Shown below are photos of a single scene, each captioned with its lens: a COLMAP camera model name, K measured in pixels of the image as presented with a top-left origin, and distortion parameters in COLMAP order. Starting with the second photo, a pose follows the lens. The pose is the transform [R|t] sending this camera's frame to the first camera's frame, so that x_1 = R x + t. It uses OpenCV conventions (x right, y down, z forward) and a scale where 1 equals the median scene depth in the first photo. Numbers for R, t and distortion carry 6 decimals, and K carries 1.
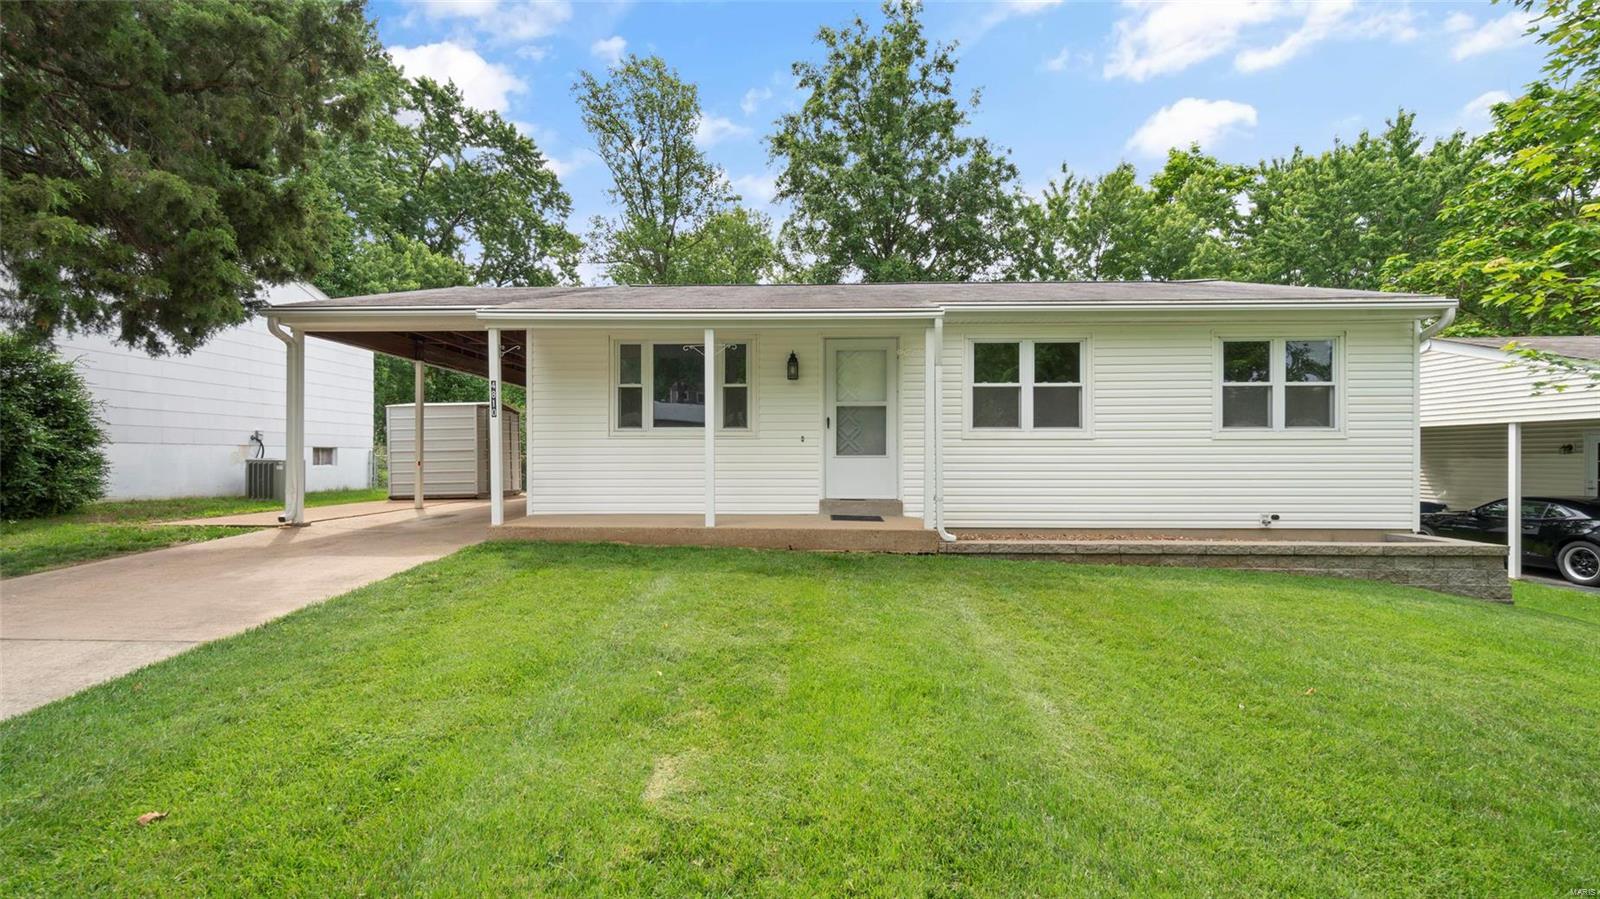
lens RADIAL K [[711.5, 0, 800.0], [0, 711.5, 449.5], [0, 0, 1]] dist [0.001324, 0.000256]
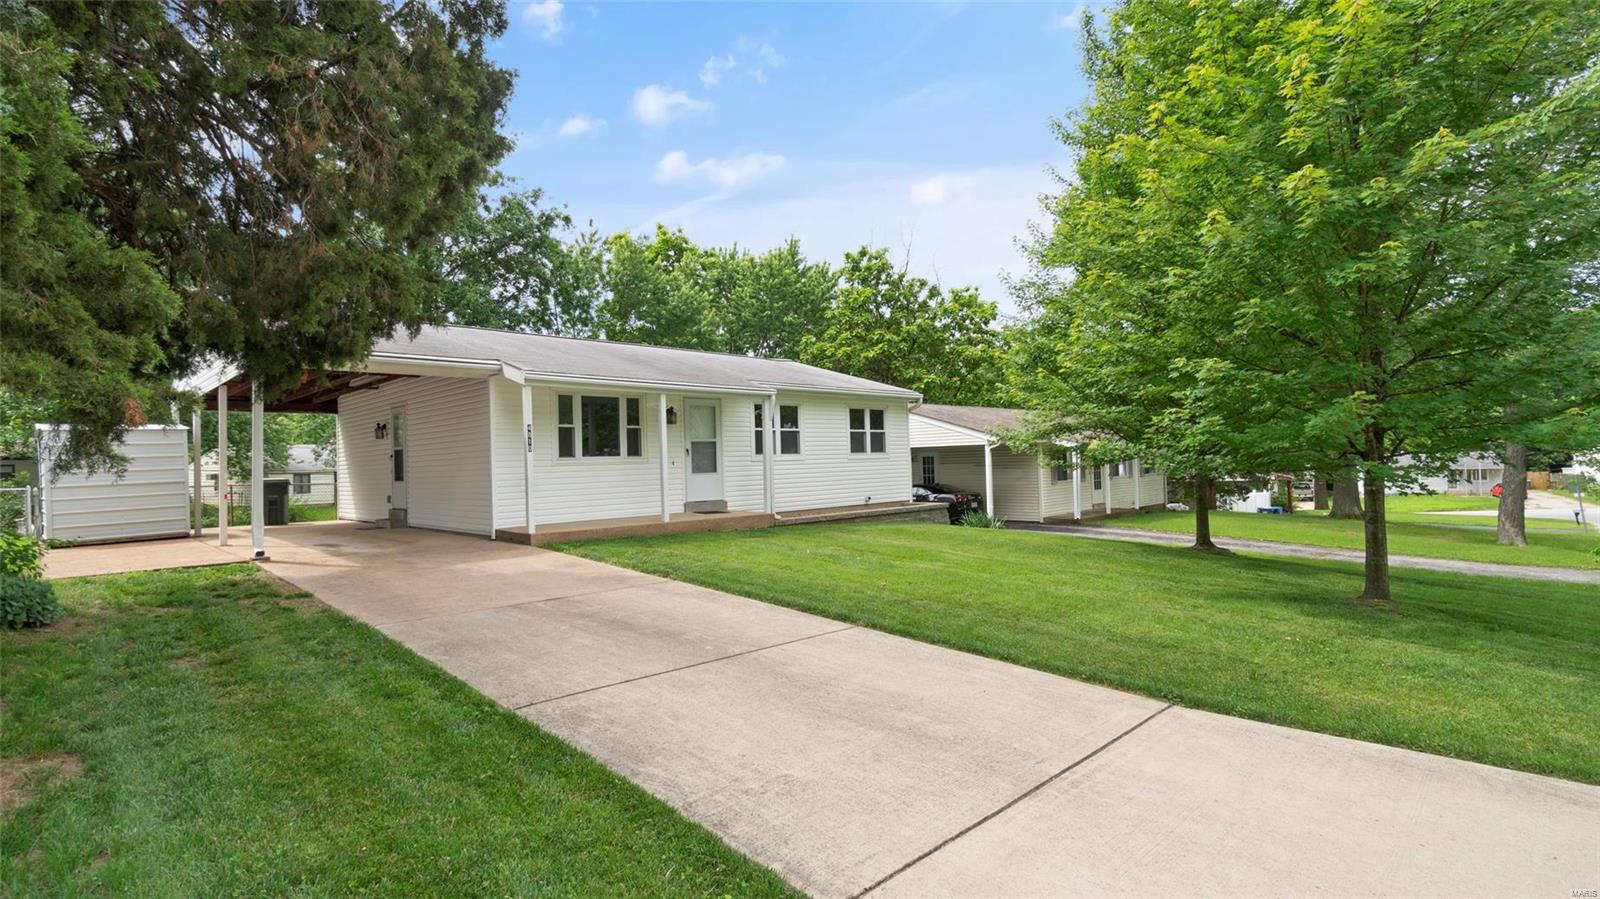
lens RADIAL K [[767.1, 0, 800.0], [0, 767.1, 449.5], [0, 0, 1]] dist [-0.010044, -0.000448]
pose [[0.674857, -0.006611, 0.737919, -1.023438], [0.017329, 0.999826, -0.006891, -0.028497], [-0.737745, 0.017438, 0.674854, -0.300935]]
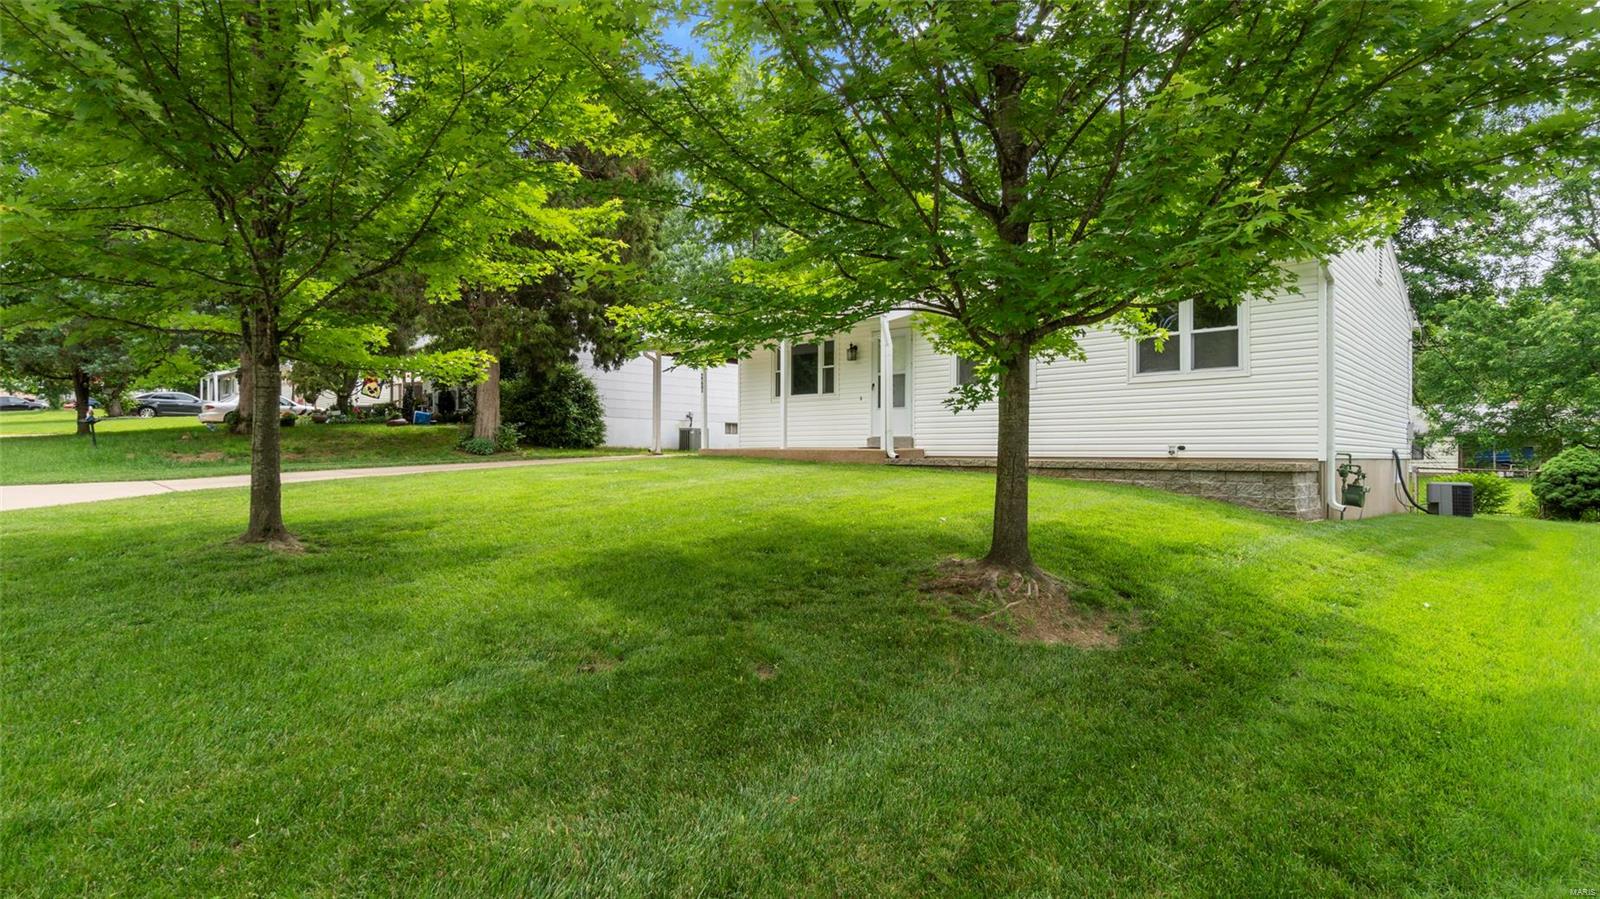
lens RADIAL K [[767.1, 0, 800.0], [0, 767.1, 449.5], [0, 0, 1]] dist [-0.010044, -0.000448]
pose [[0.755286, 0.000021, -0.655395, 0.995169], [0.002408, 0.999993, 0.002807, 0.091008], [0.655390, -0.003698, 0.755281, -0.339017]]
